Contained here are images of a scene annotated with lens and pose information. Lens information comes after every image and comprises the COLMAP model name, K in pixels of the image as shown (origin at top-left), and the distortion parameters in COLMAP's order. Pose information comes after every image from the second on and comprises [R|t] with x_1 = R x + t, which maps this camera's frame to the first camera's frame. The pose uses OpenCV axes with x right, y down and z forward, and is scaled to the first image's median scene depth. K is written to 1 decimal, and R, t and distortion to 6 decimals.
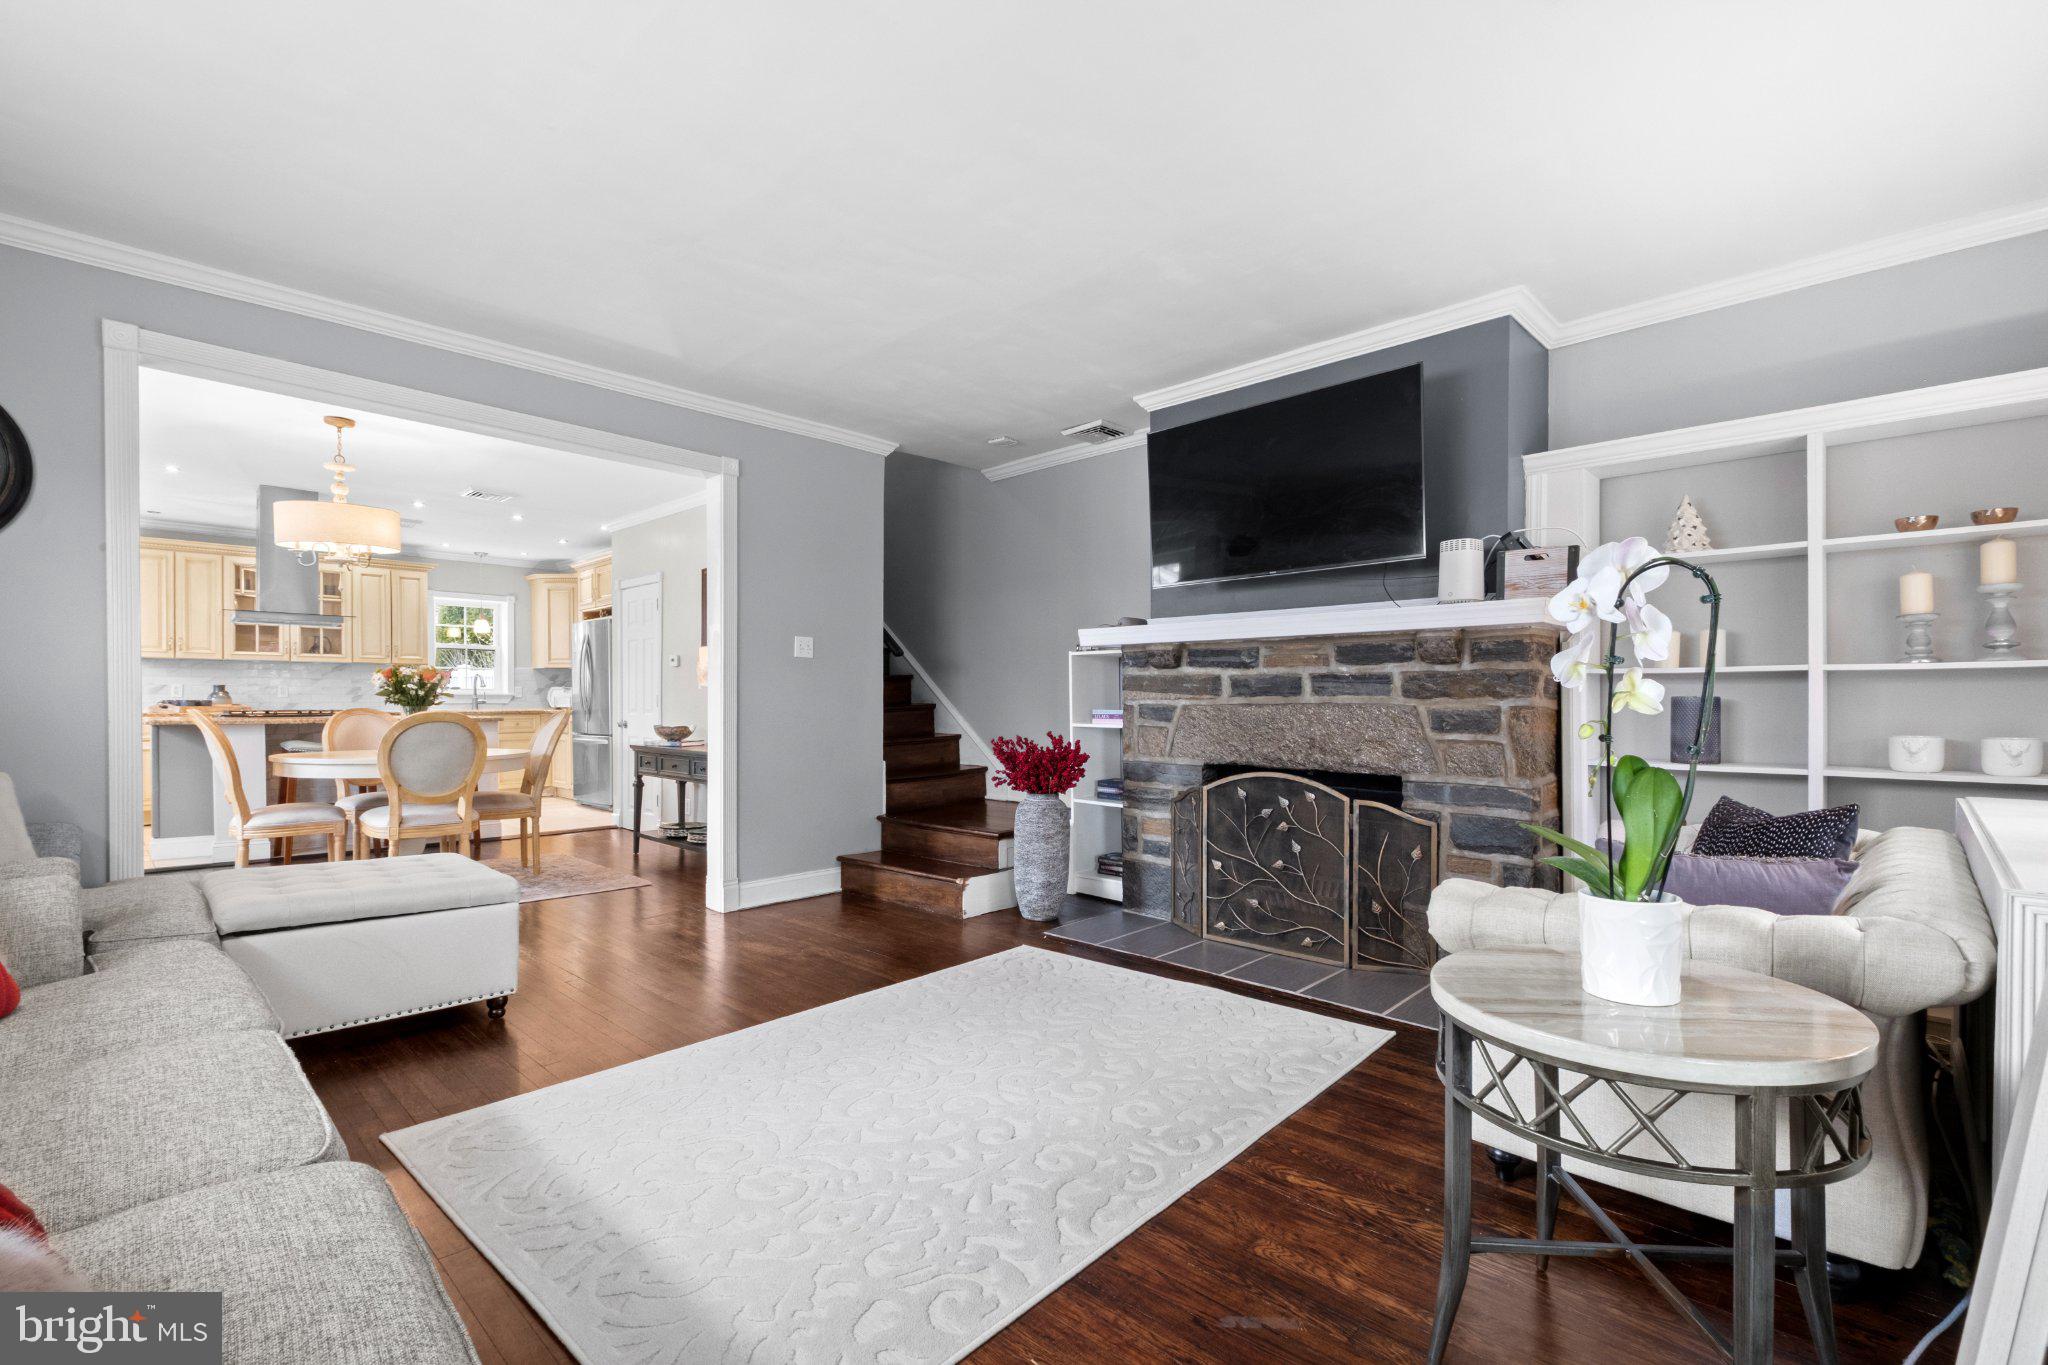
lens RADIAL K [[899.8, 0, 1030.9], [0, 899.8, 715.6], [0, 0, 1]] dist [0.006030, -0.004419]
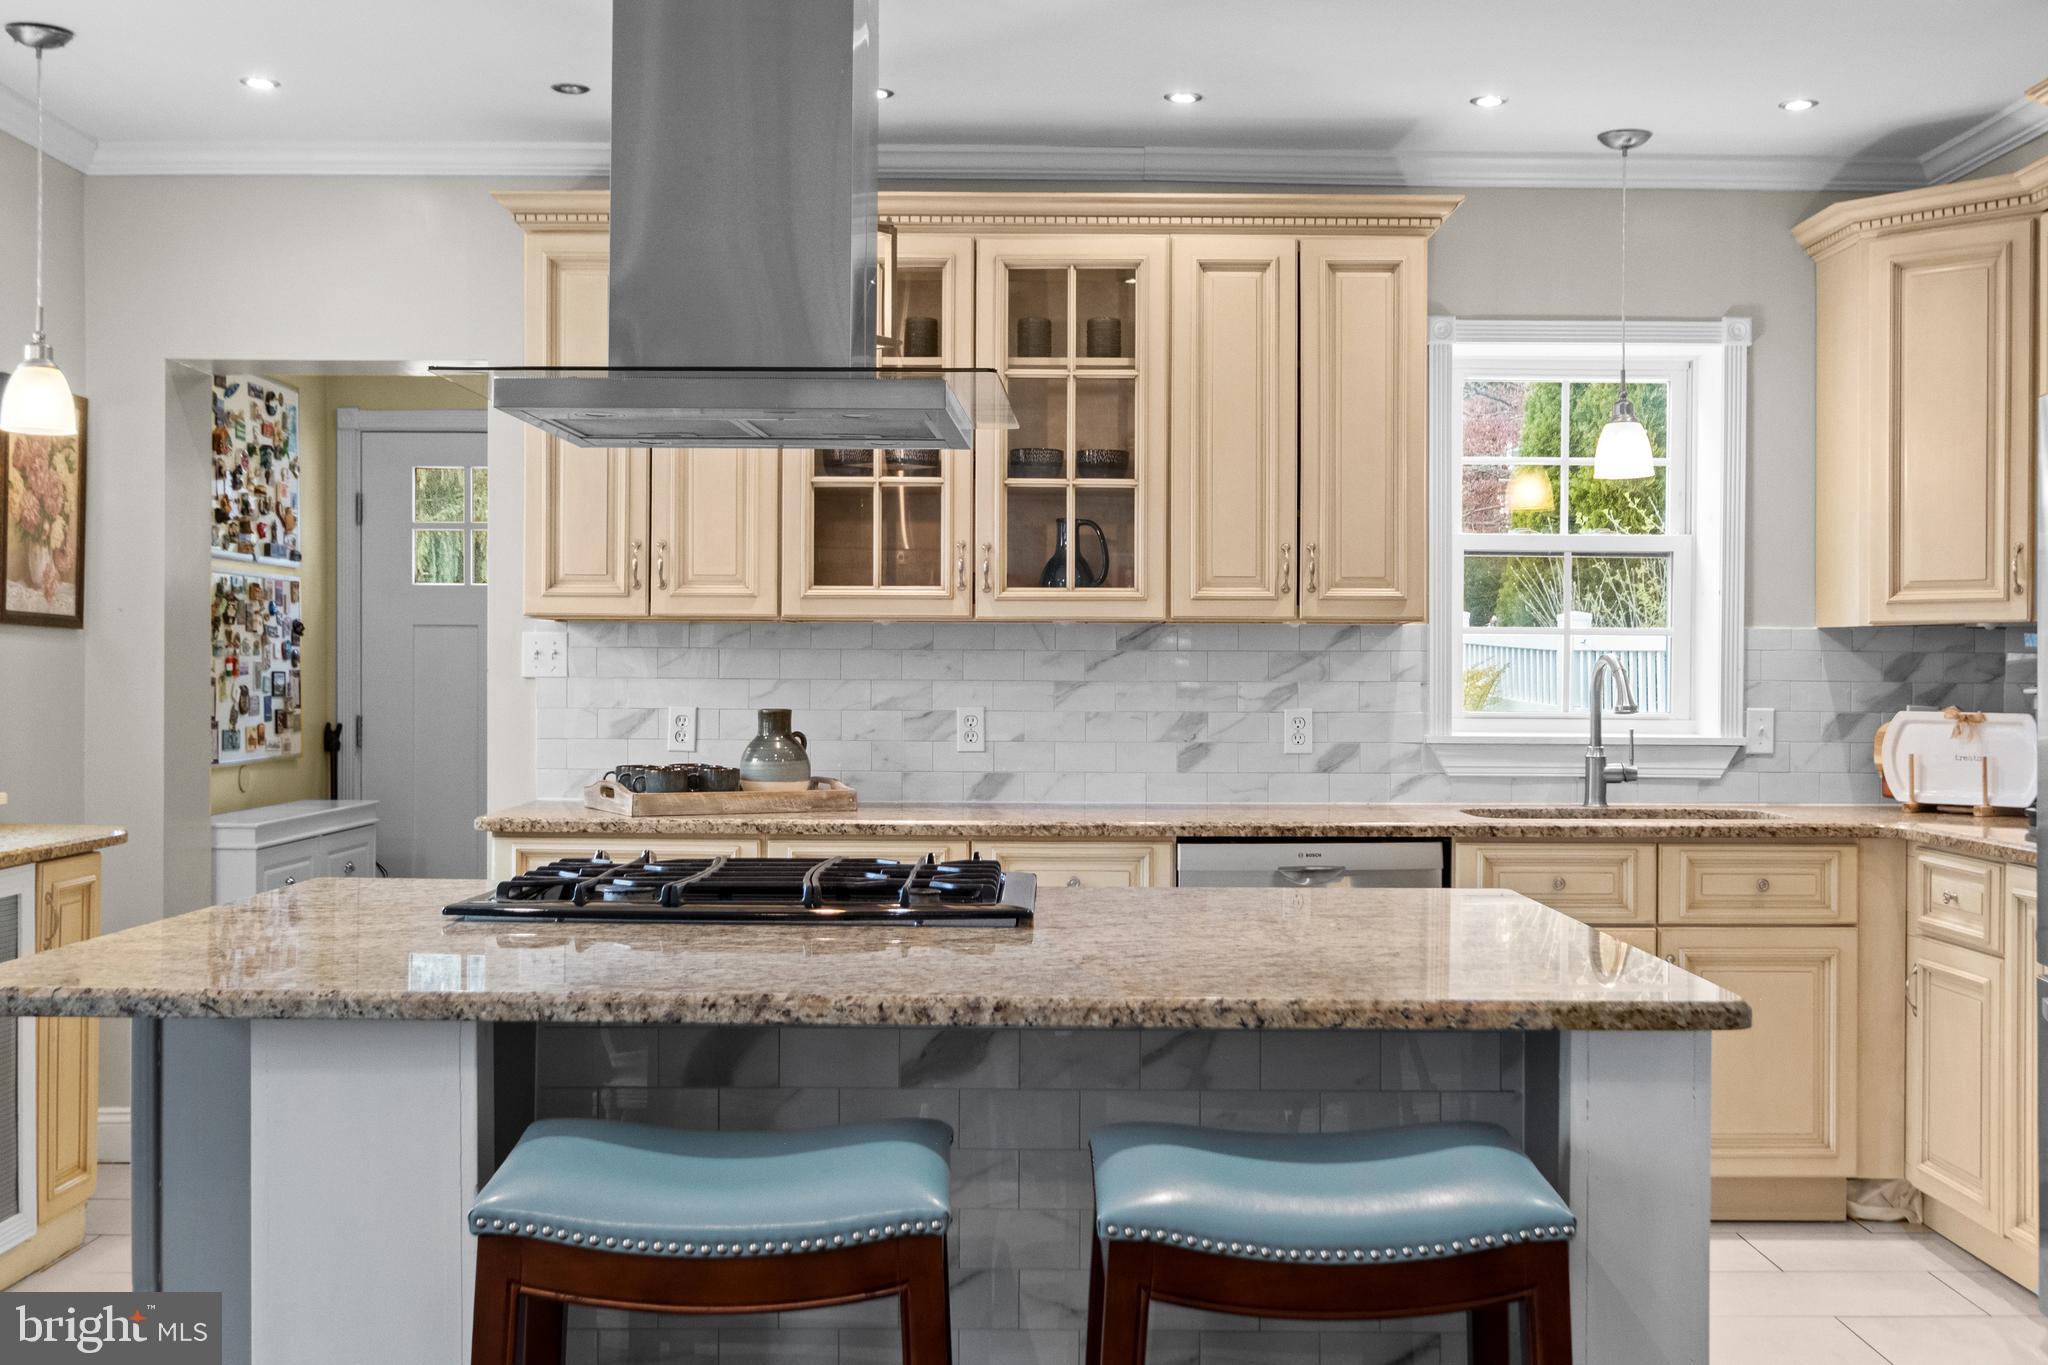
lens RADIAL K [[2204.9, 0, 1050.5], [0, 2204.9, 693.8], [0, 0, 1]] dist [0.006789, 0.000000]
pose [[0.695628, 0.008186, -0.718356, -0.652858], [-0.017130, 0.999840, -0.005194, -0.067226], [0.718198, 0.015918, 0.695656, 1.075751]]
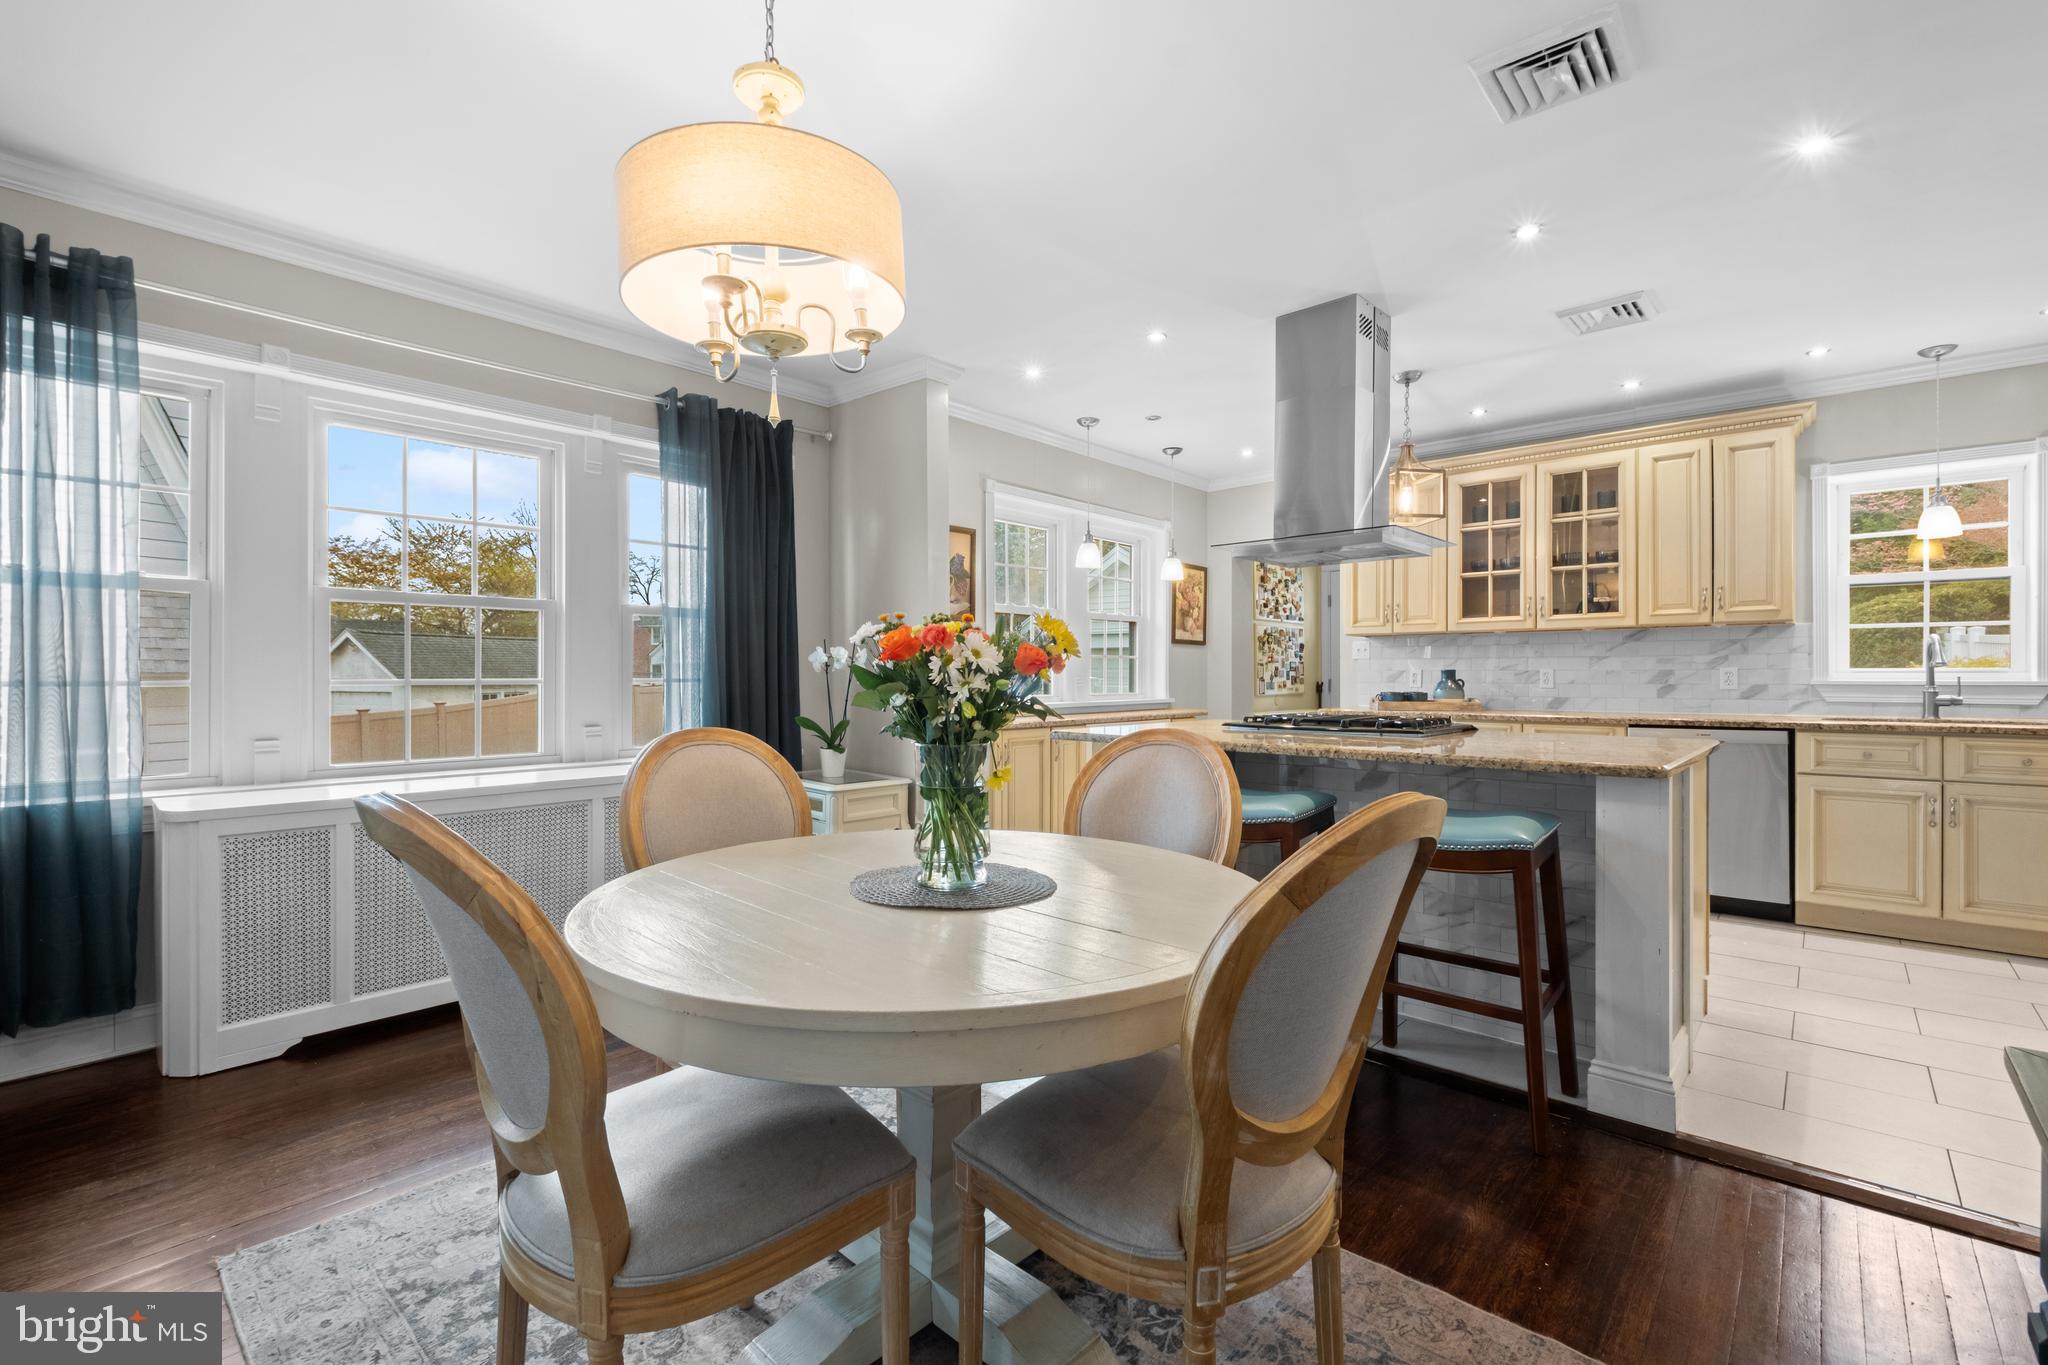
lens RADIAL K [[899.8, 0, 1025.2], [0, 899.8, 677.9], [0, 0, 1]] dist [0.006030, -0.004419]
pose [[0.027476, 0.000048, -0.999622, -0.431525], [-0.017598, 0.999845, -0.000435, -0.040594], [0.999468, 0.017604, 0.027472, 1.208613]]
